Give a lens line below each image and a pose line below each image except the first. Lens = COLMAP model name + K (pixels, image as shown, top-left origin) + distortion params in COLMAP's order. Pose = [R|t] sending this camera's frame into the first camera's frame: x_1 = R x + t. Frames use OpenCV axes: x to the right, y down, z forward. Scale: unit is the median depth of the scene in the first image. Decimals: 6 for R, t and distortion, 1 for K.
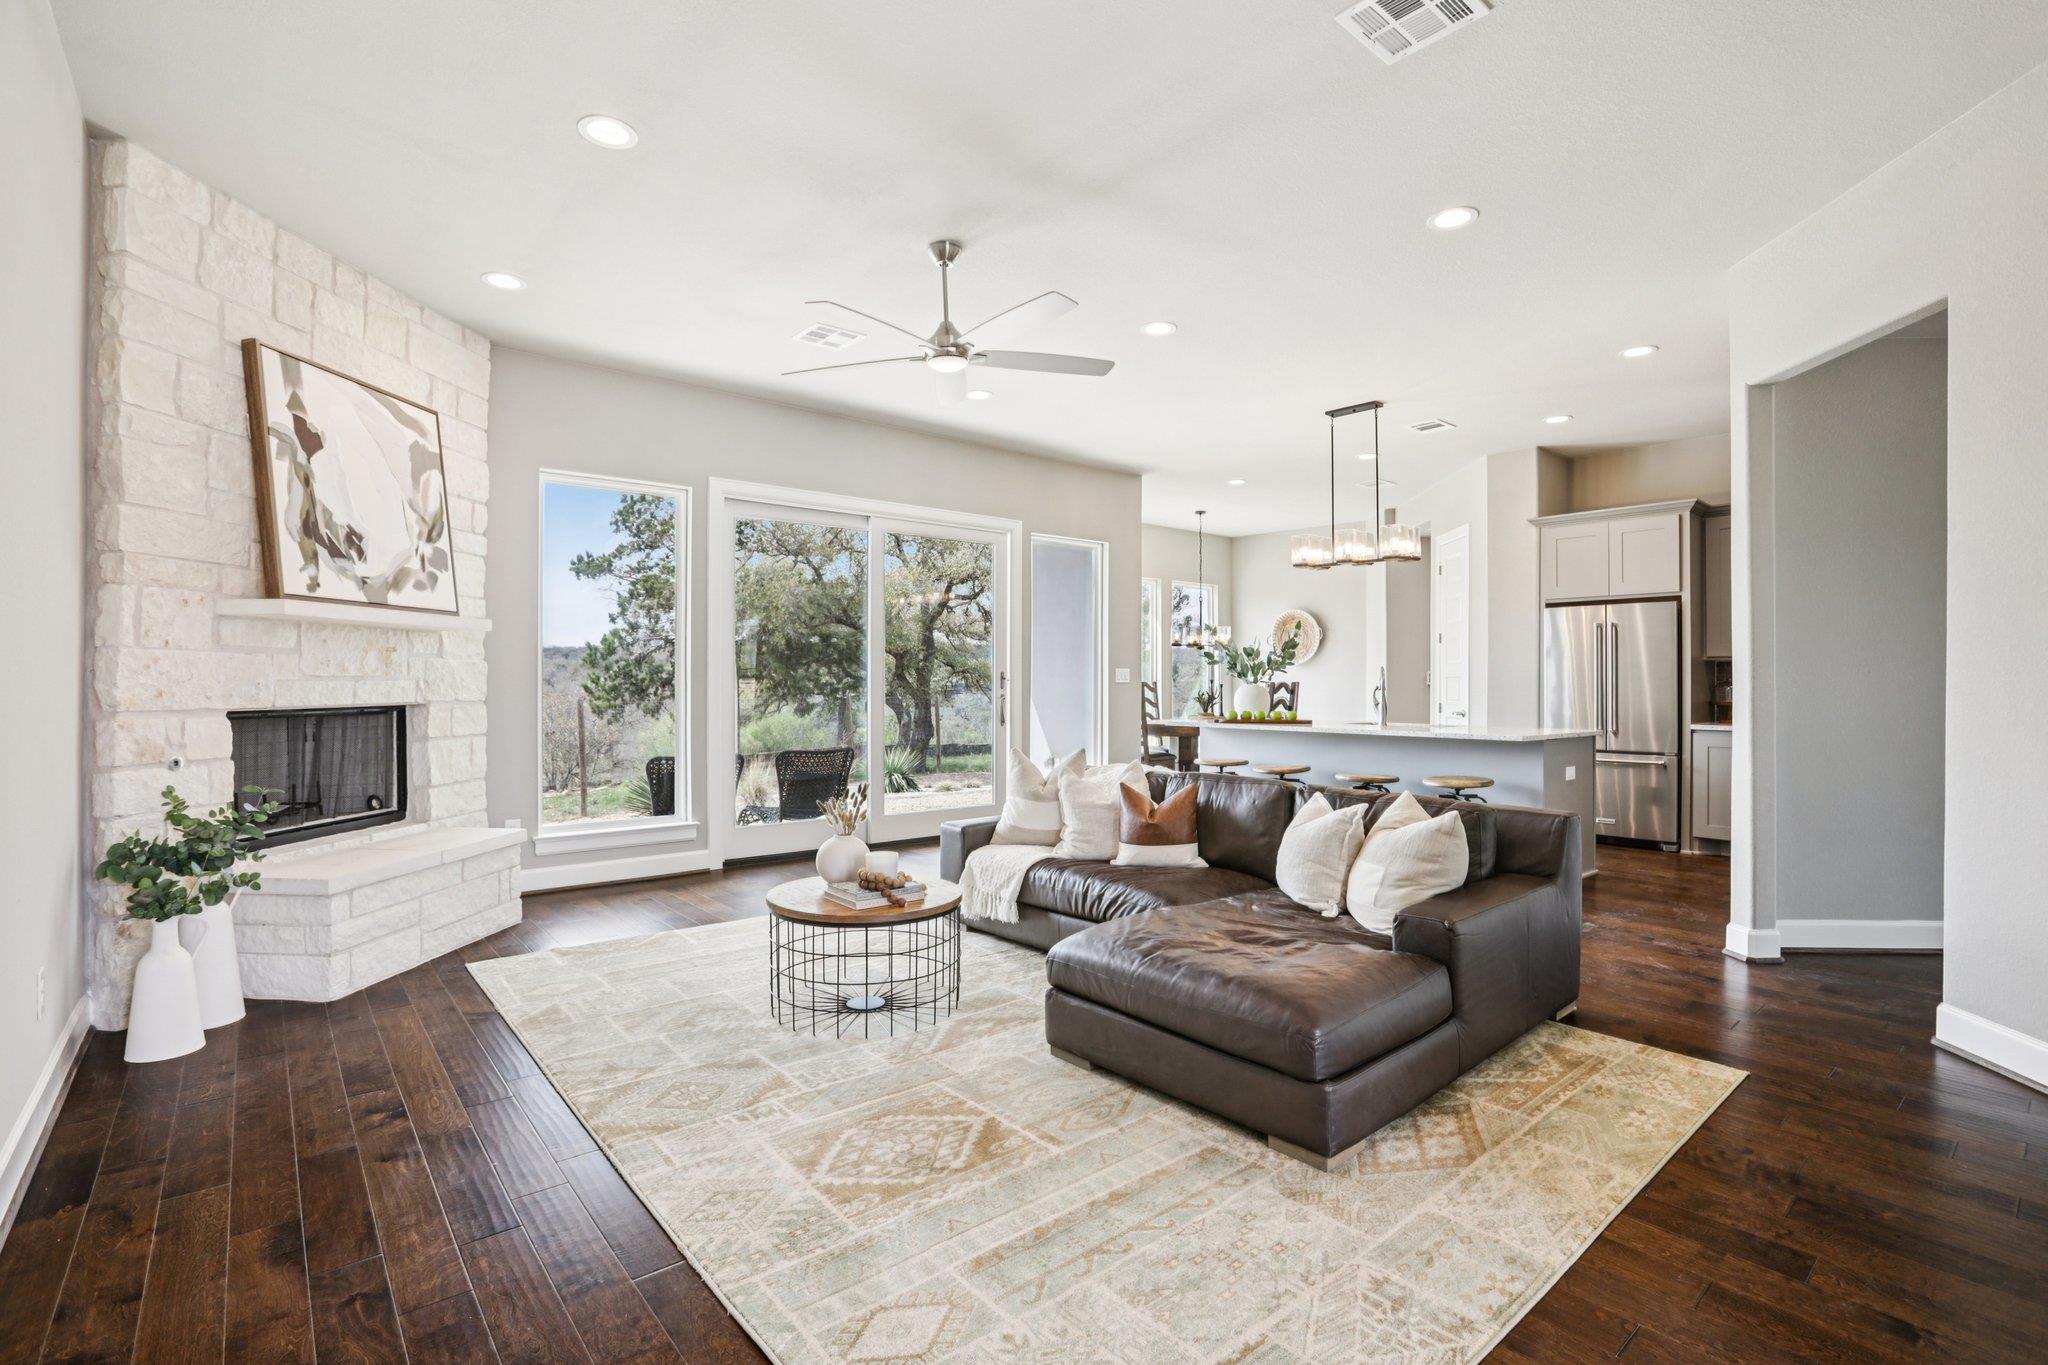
lens RADIAL K [[937.8, 0, 1021.8], [0, 937.8, 679.1], [0, 0, 1]] dist [-0.032003, 0.000505]
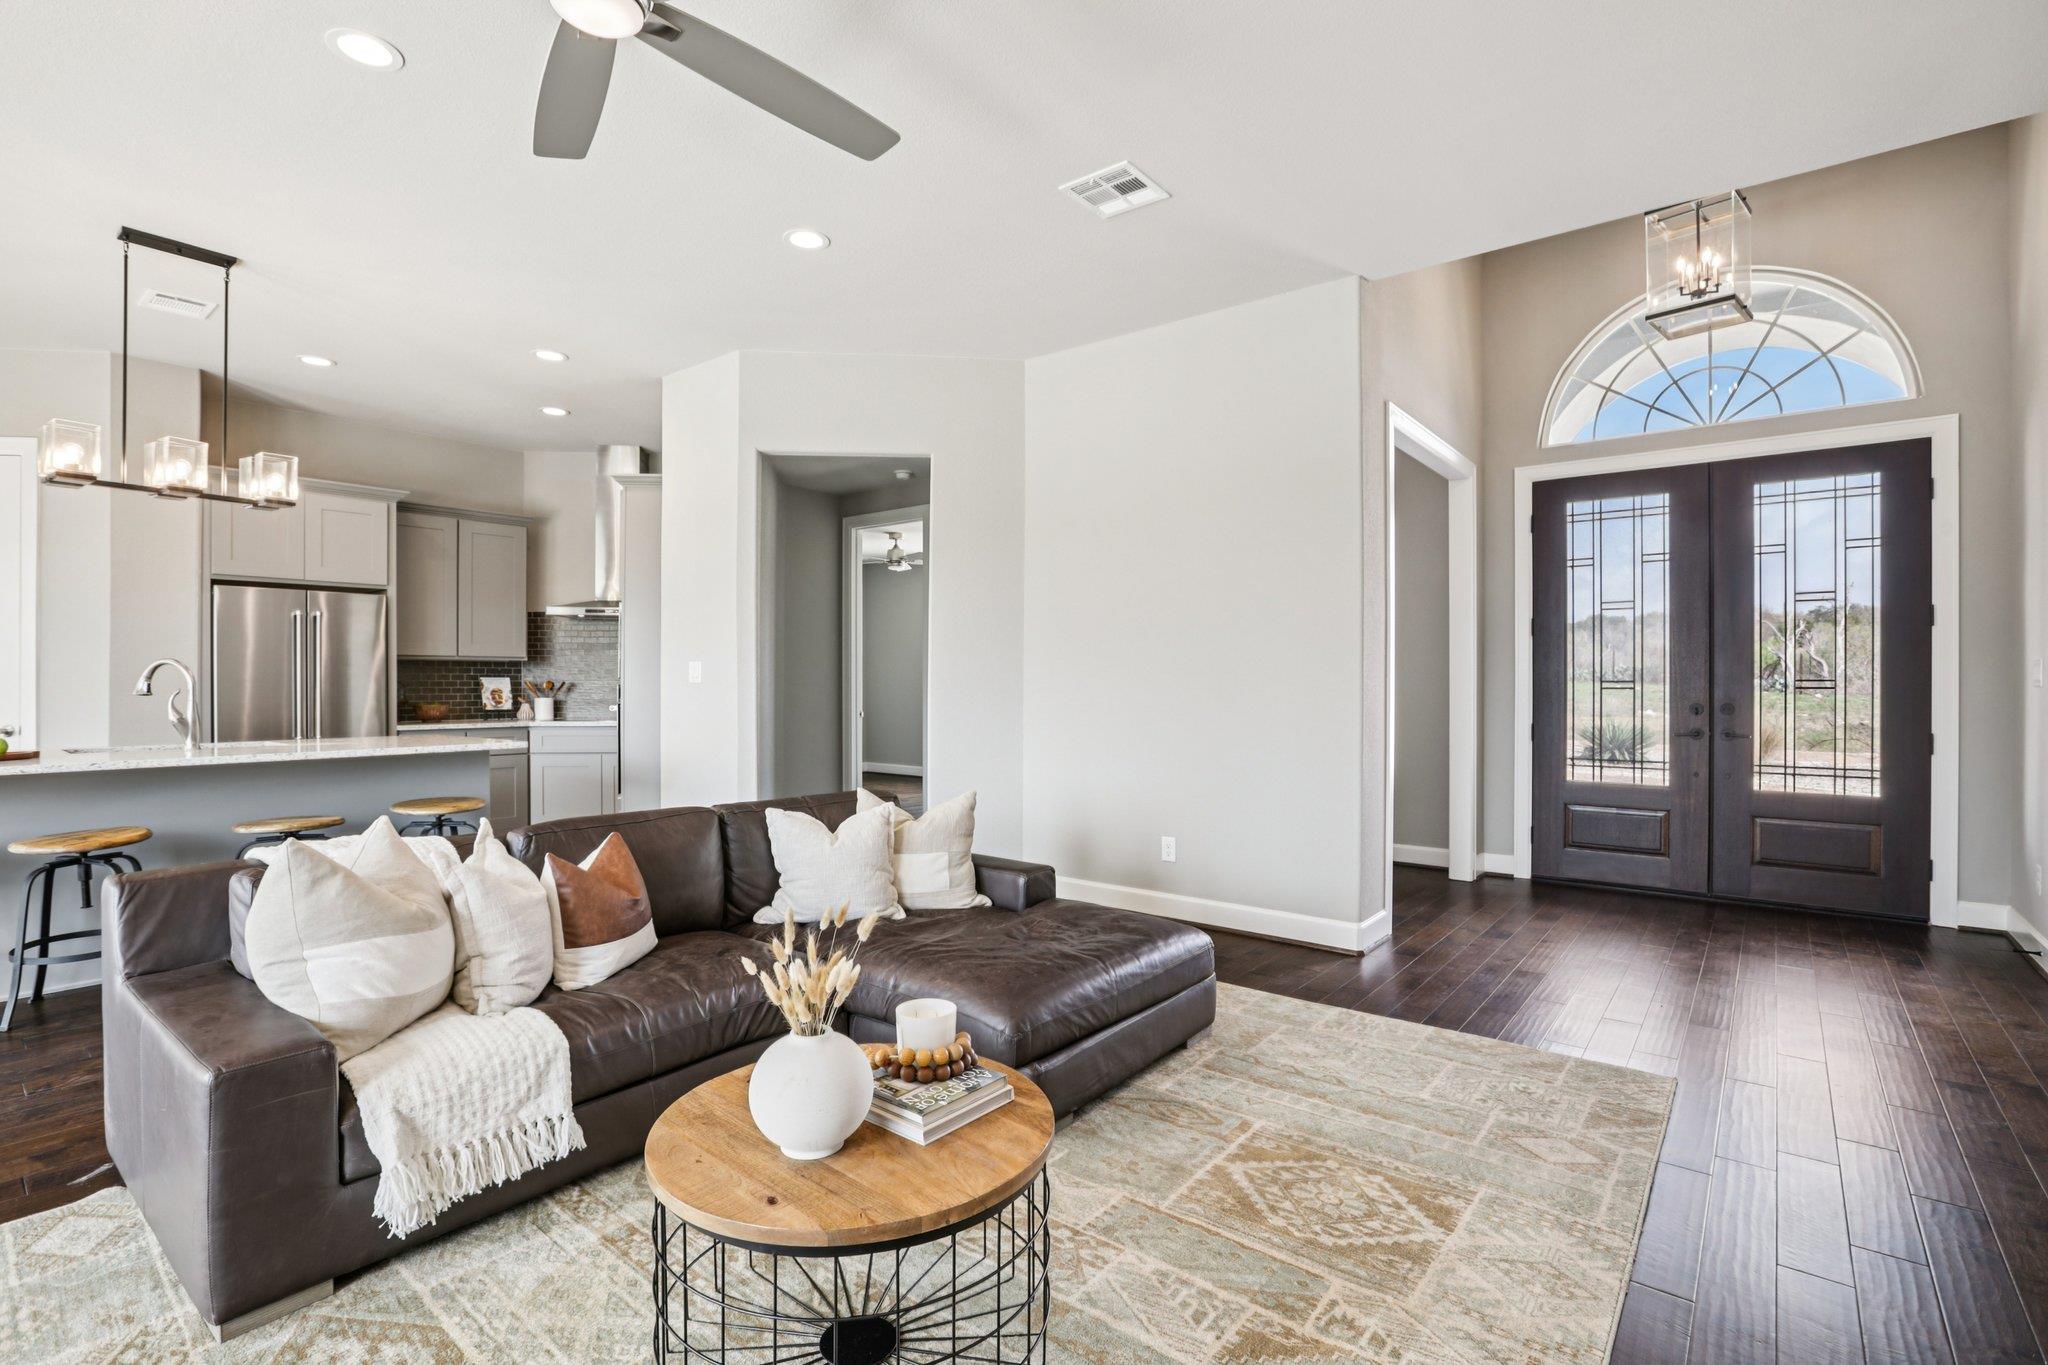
lens RADIAL K [[974.9, 0, 1027.3], [0, 974.9, 683.5], [0, 0, 1]] dist [-0.037251, -0.000683]
pose [[-0.202932, -0.004029, 0.979184, -0.386029], [-0.002024, 0.999991, 0.003695, 0.000091], [-0.979191, -0.001232, -0.202939, 0.581235]]
